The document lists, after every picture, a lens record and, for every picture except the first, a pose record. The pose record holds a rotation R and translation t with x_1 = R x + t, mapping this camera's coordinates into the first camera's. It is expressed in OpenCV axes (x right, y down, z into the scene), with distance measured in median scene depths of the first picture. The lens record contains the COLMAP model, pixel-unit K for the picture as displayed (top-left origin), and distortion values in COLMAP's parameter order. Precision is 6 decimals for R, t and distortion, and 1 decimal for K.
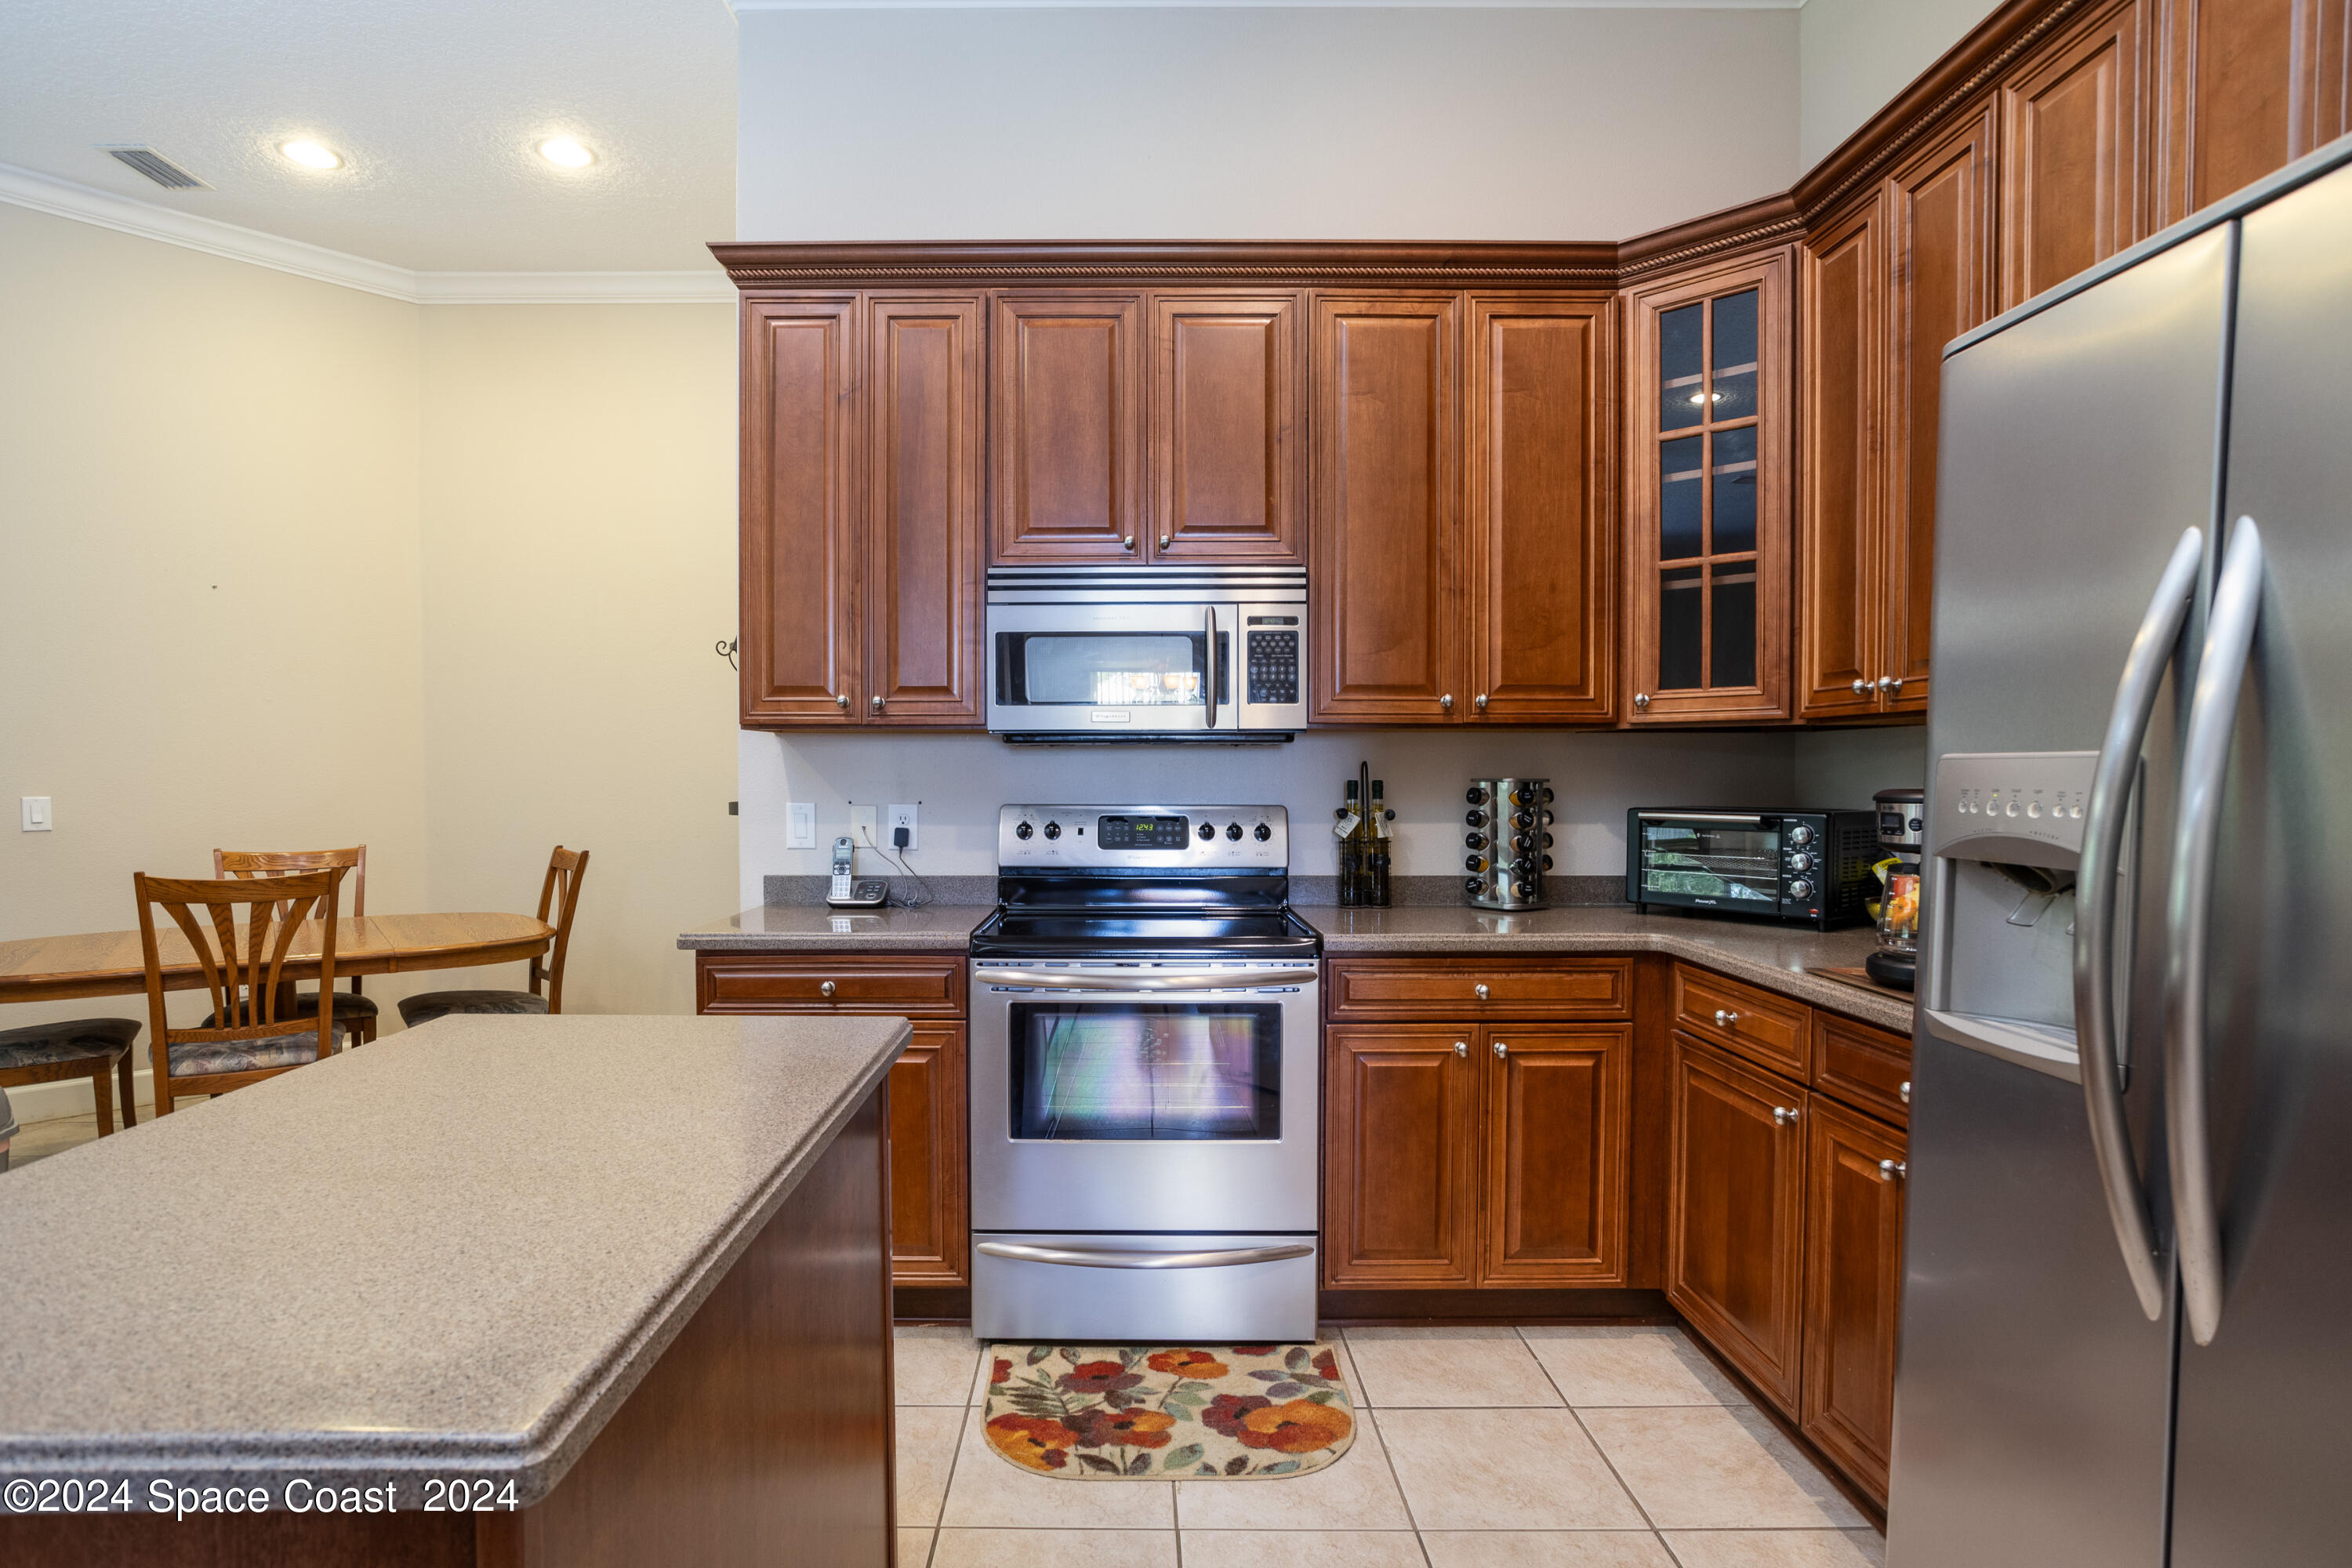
lens RADIAL K [[1237.8, 0, 1105.2], [0, 1237.8, 807.9], [0, 0, 1]] dist [-0.009053, 0.012429]
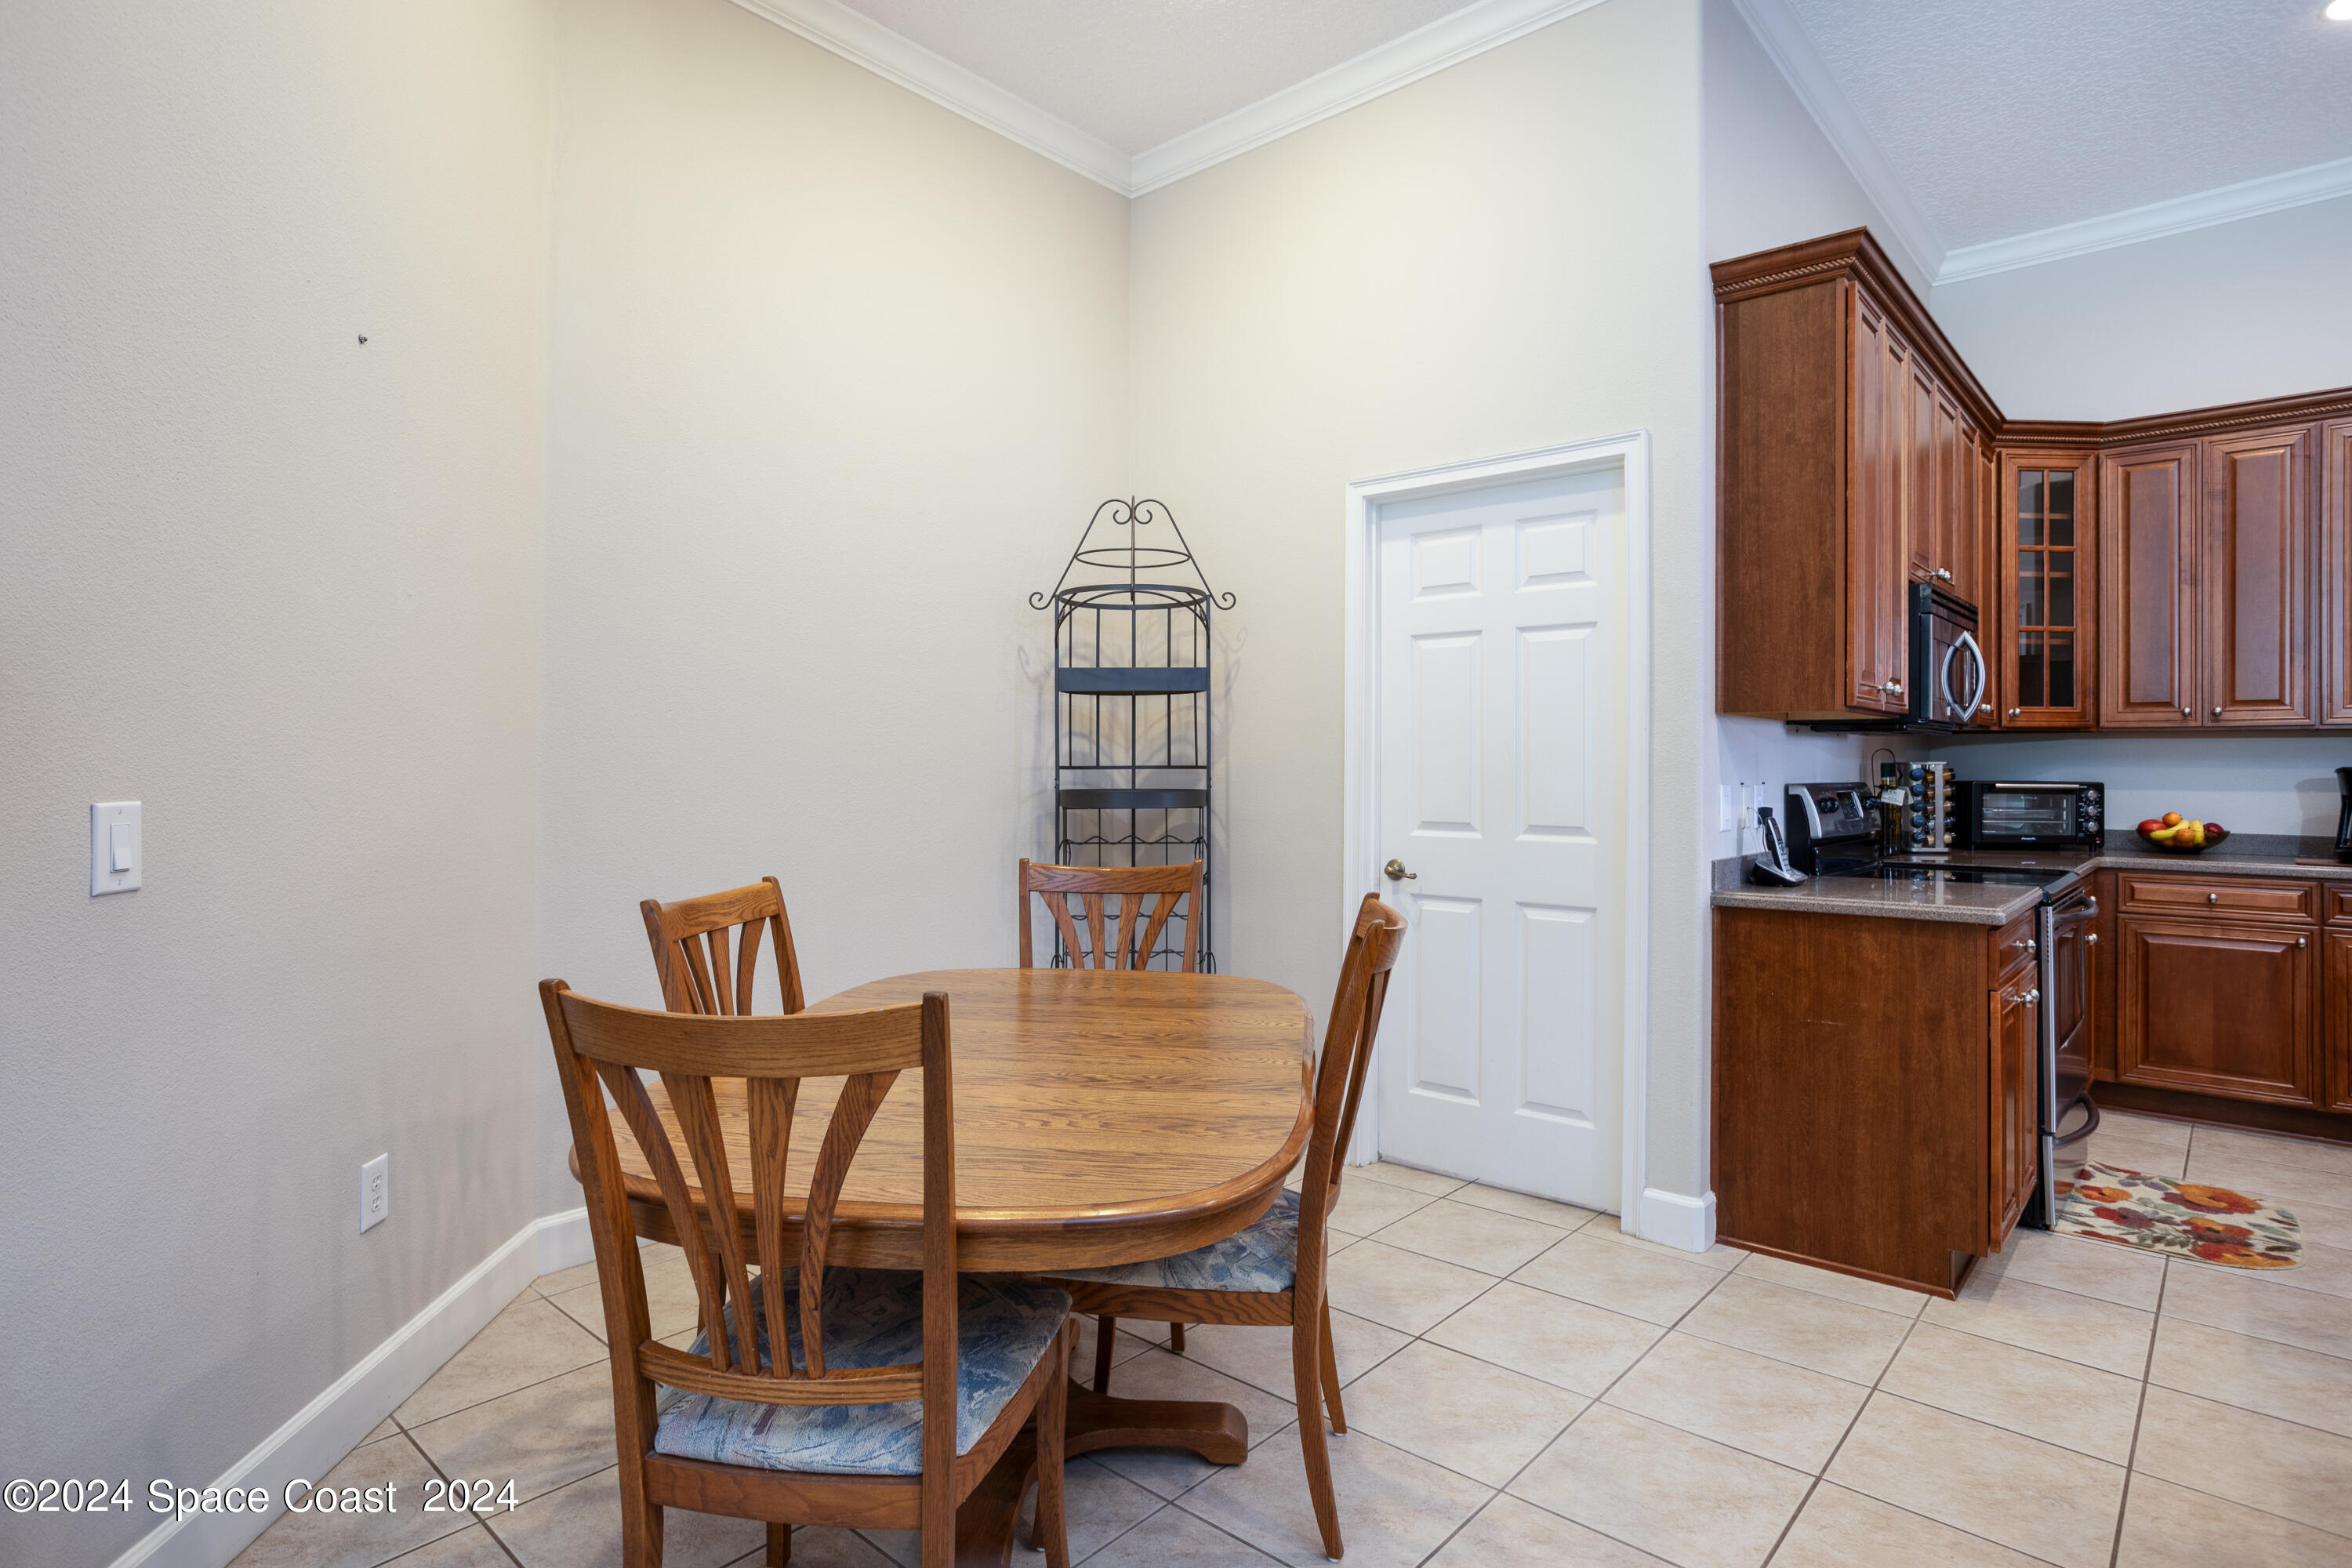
lens RADIAL K [[1237.8, 0, 1162.2], [0, 1237.8, 780.5], [0, 0, 1]] dist [-0.009053, 0.012429]
pose [[0.664743, -0.019556, 0.746816, -1.697199], [0.023448, 0.999711, 0.005308, -0.040639], [-0.746704, 0.013983, 0.665010, 0.890310]]
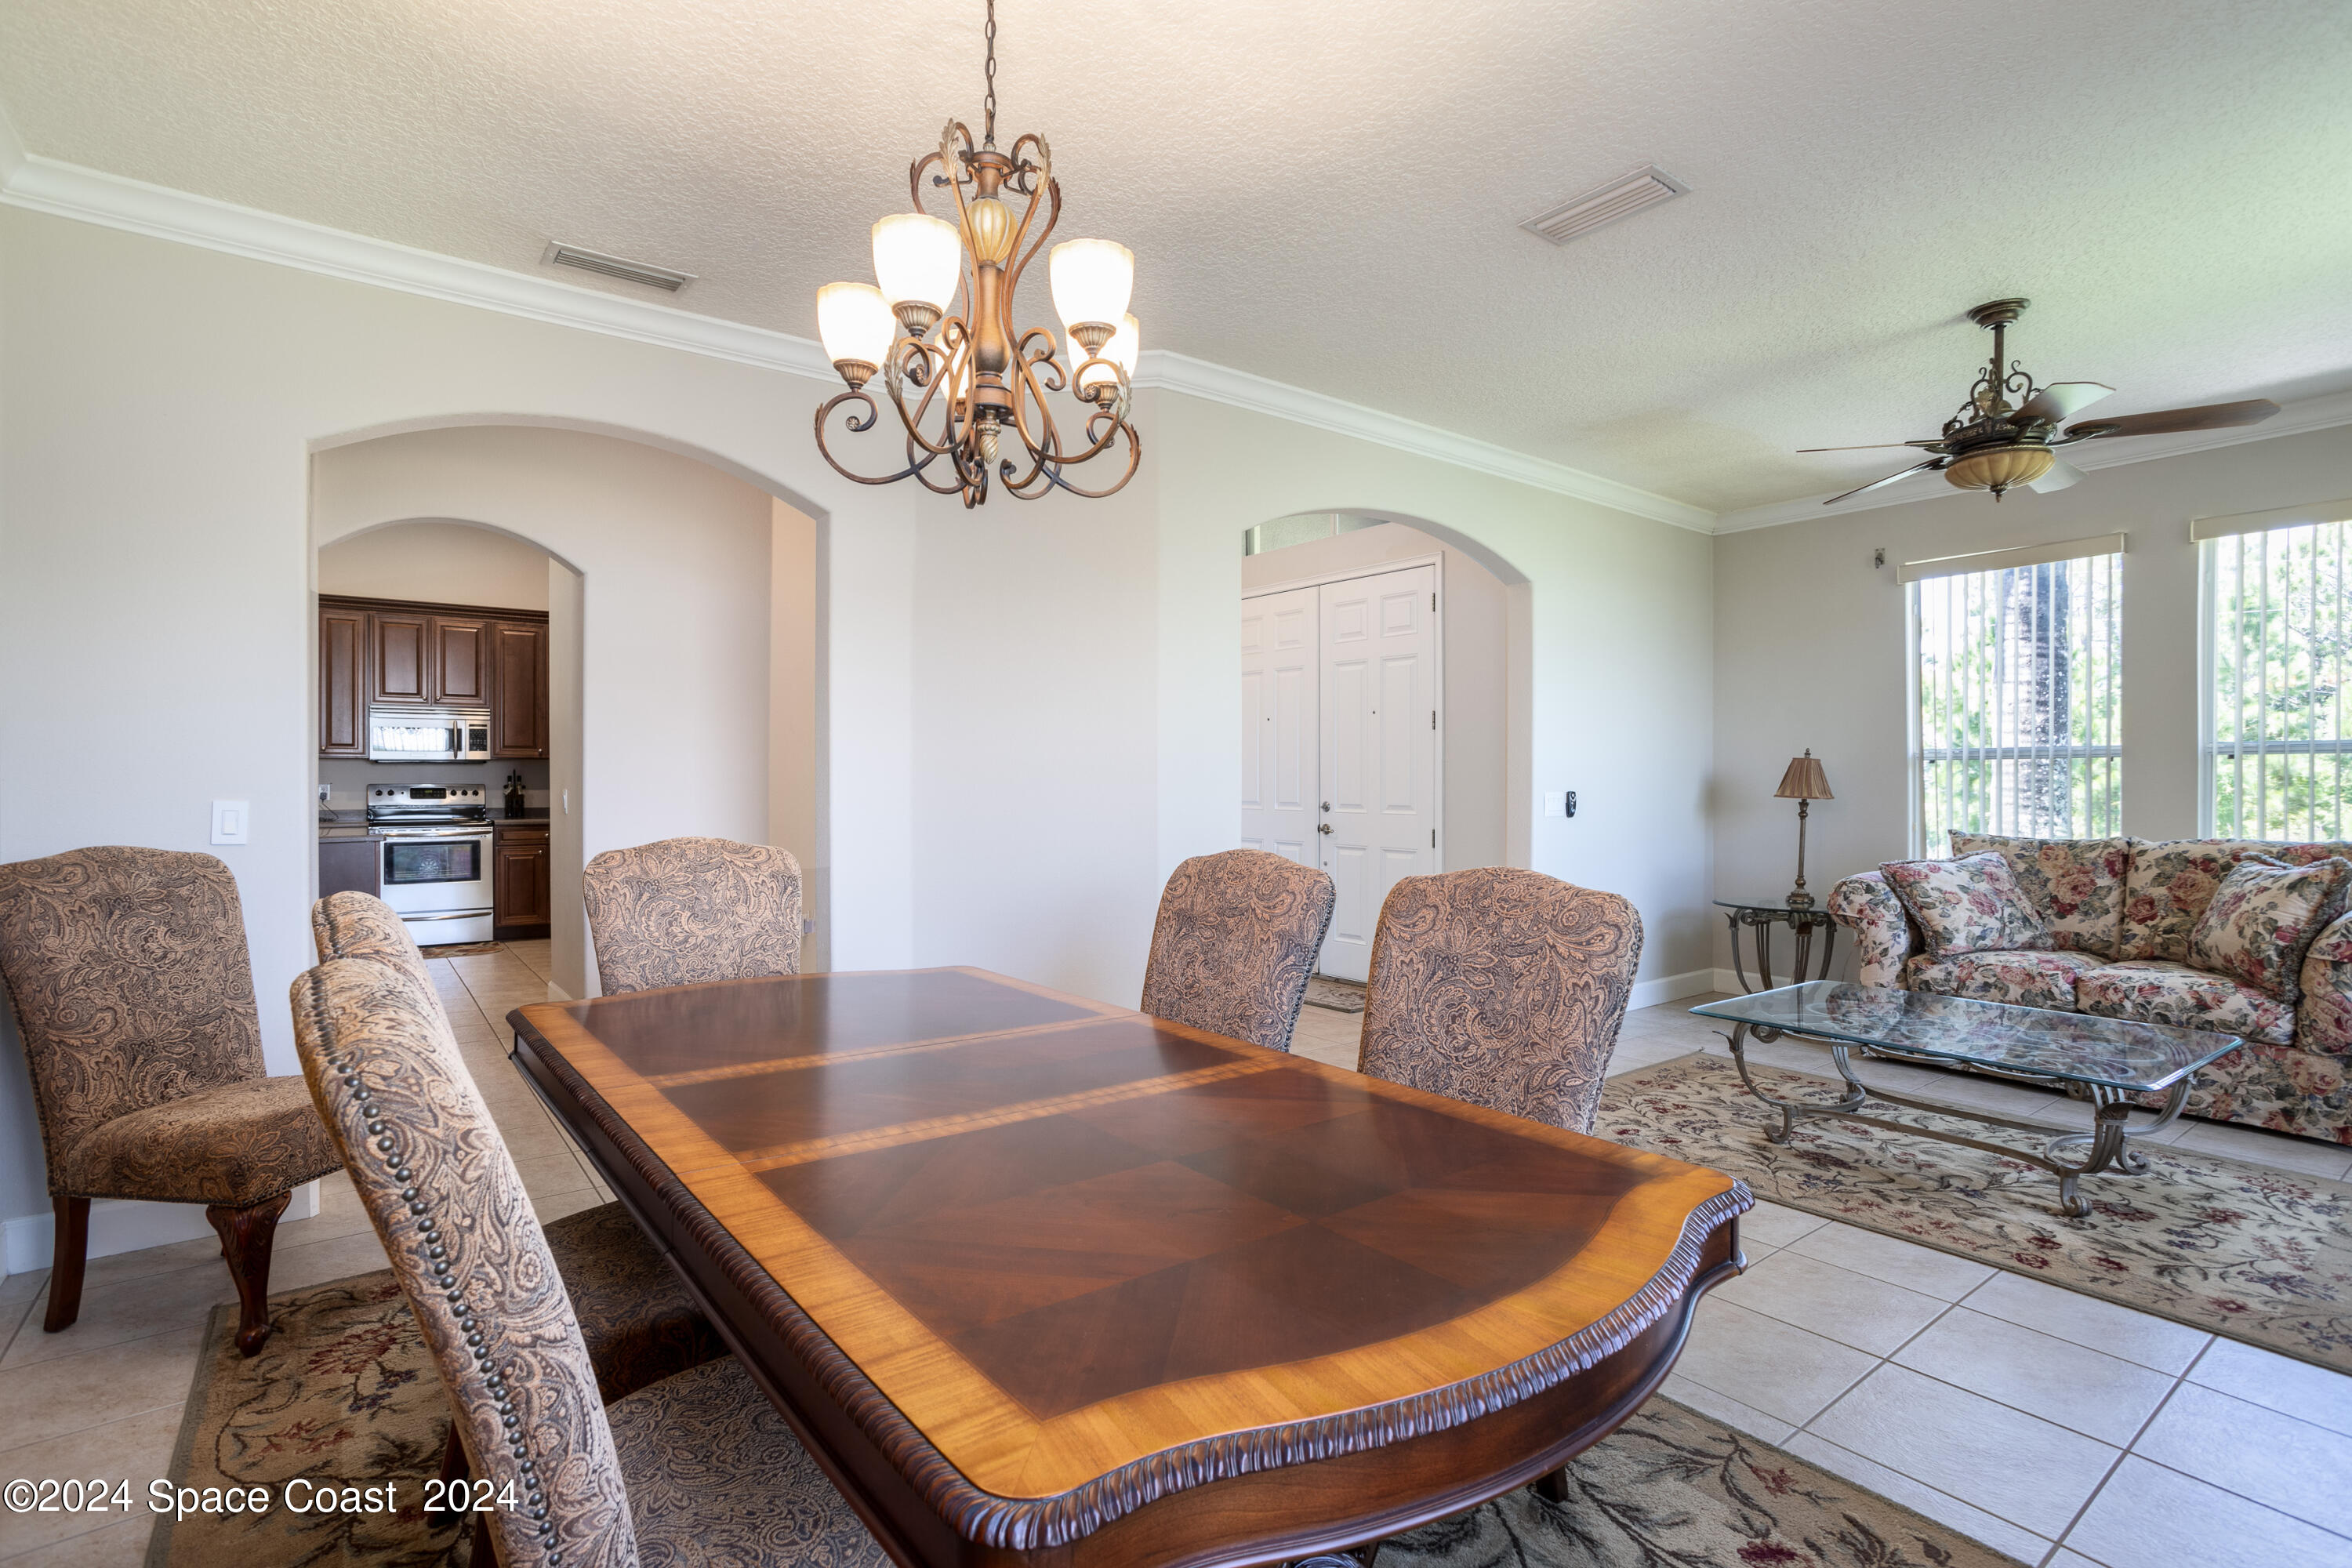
lens RADIAL K [[1152.0, 0, 1174.6], [0, 1152.0, 772.3], [0, 0, 1]] dist [-0.003824, 0.000235]
pose [[0.790955, -0.002767, 0.611868, -0.255230], [0.013794, 0.999816, -0.013309, 0.032135], [-0.611718, 0.018966, 0.790848, -2.407293]]
